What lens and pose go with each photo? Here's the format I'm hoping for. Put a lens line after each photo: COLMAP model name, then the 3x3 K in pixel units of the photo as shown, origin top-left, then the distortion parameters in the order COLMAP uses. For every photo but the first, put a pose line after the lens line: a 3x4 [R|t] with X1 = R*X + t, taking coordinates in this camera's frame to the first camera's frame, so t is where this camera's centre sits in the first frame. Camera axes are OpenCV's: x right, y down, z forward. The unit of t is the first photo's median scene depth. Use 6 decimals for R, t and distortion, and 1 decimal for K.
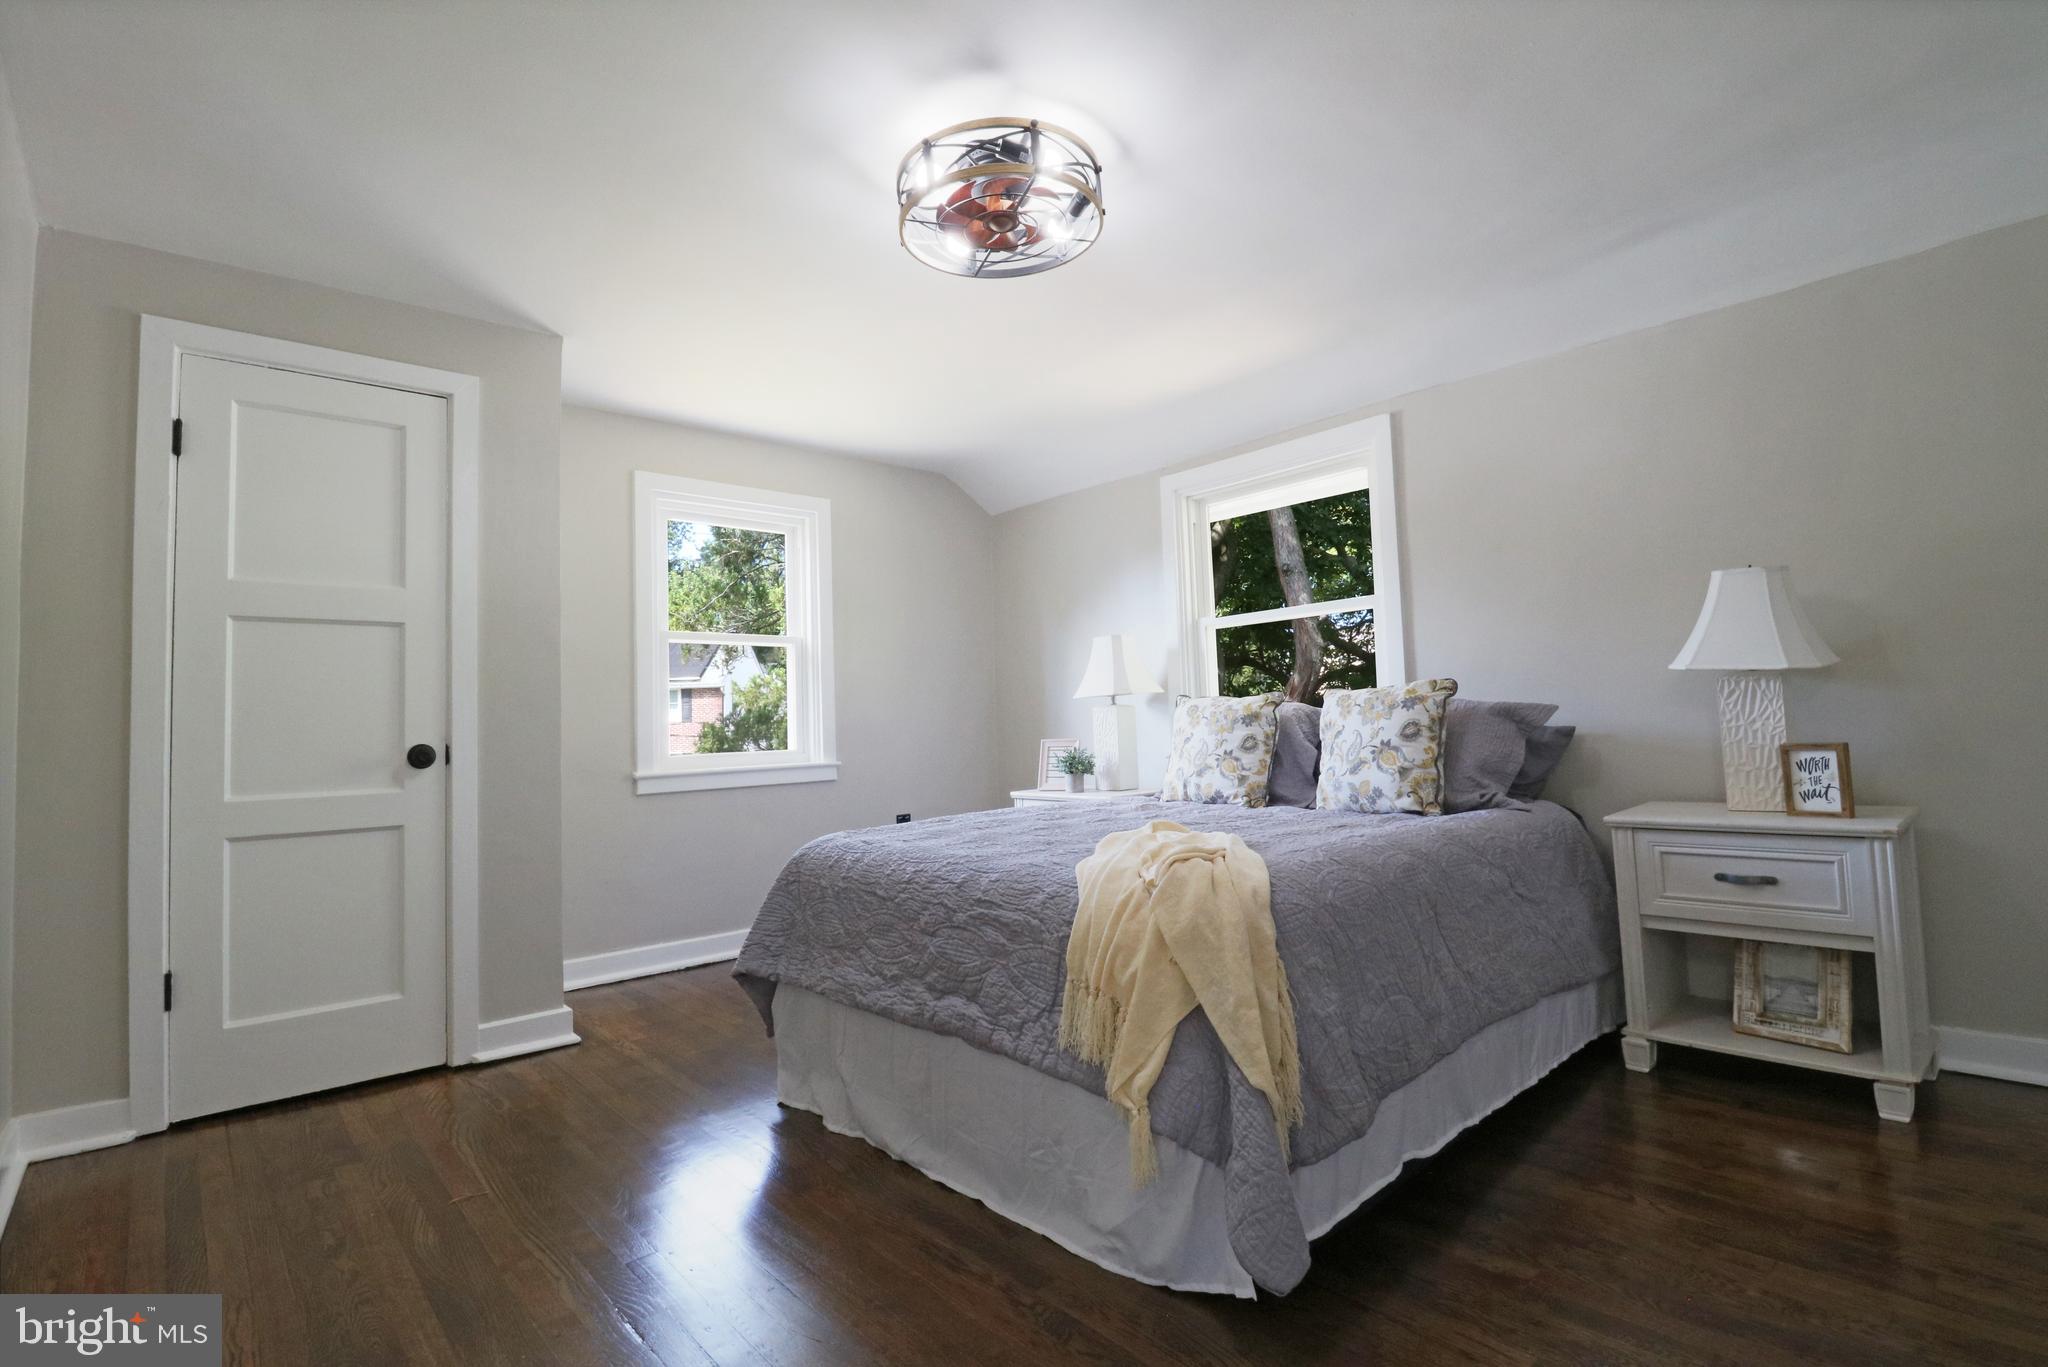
lens RADIAL K [[954.4, 0, 1039.4], [0, 954.4, 669.6], [0, 0, 1]] dist [-0.001049, -0.012462]
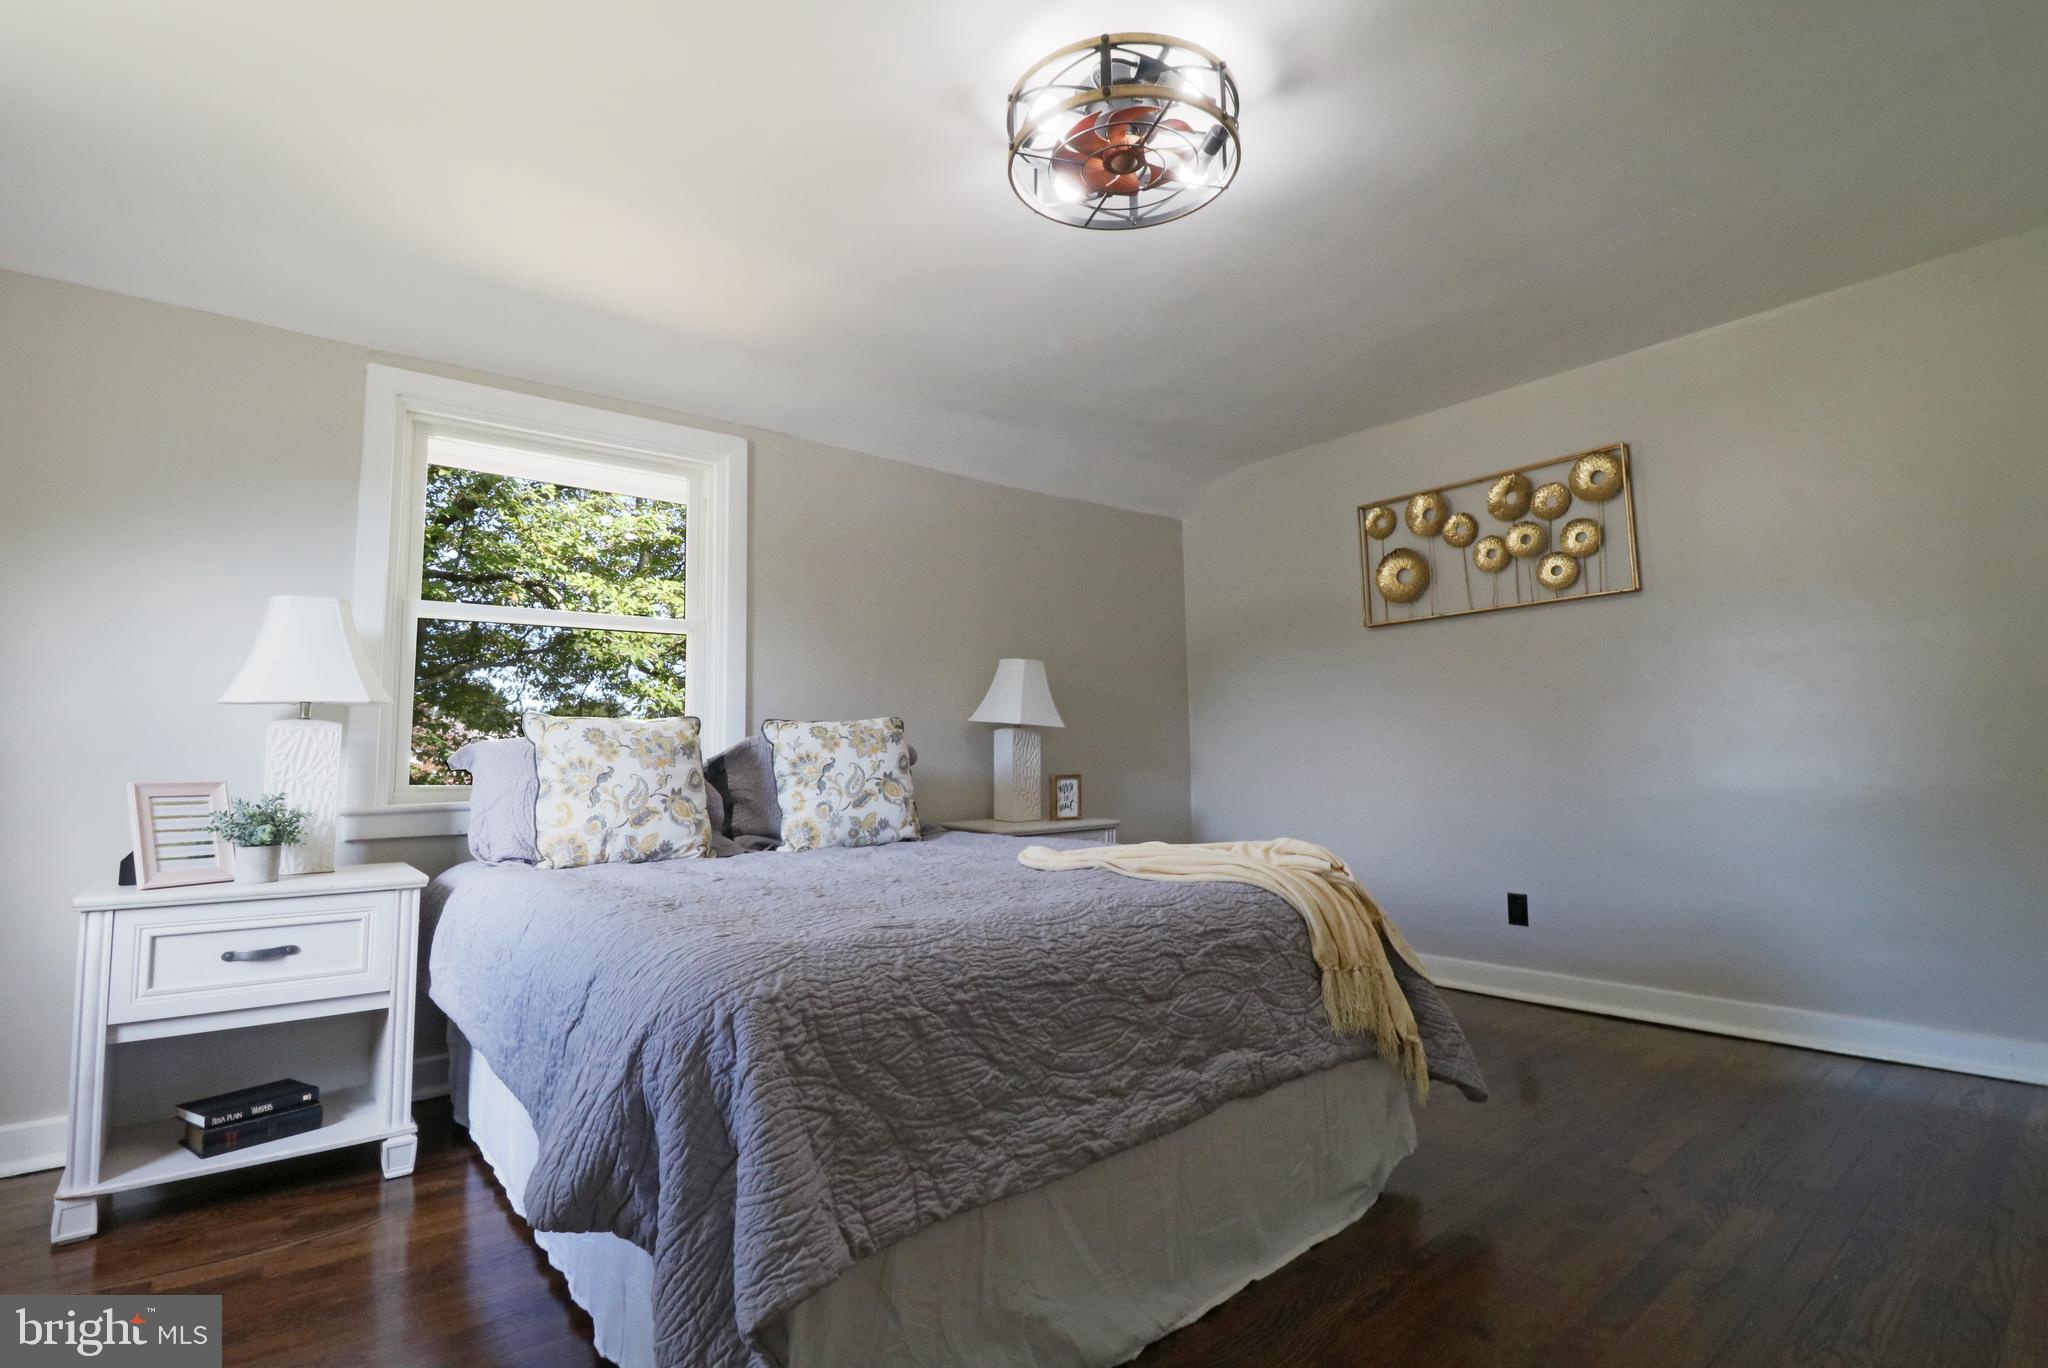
lens RADIAL K [[954.4, 0, 1039.4], [0, 954.4, 670.1], [0, 0, 1]] dist [-0.001049, -0.012462]
pose [[0.047487, 0.126880, 0.990781, -0.718111], [-0.041769, 0.991284, -0.124943, 0.093247], [-0.997998, -0.035450, 0.052373, 0.848029]]
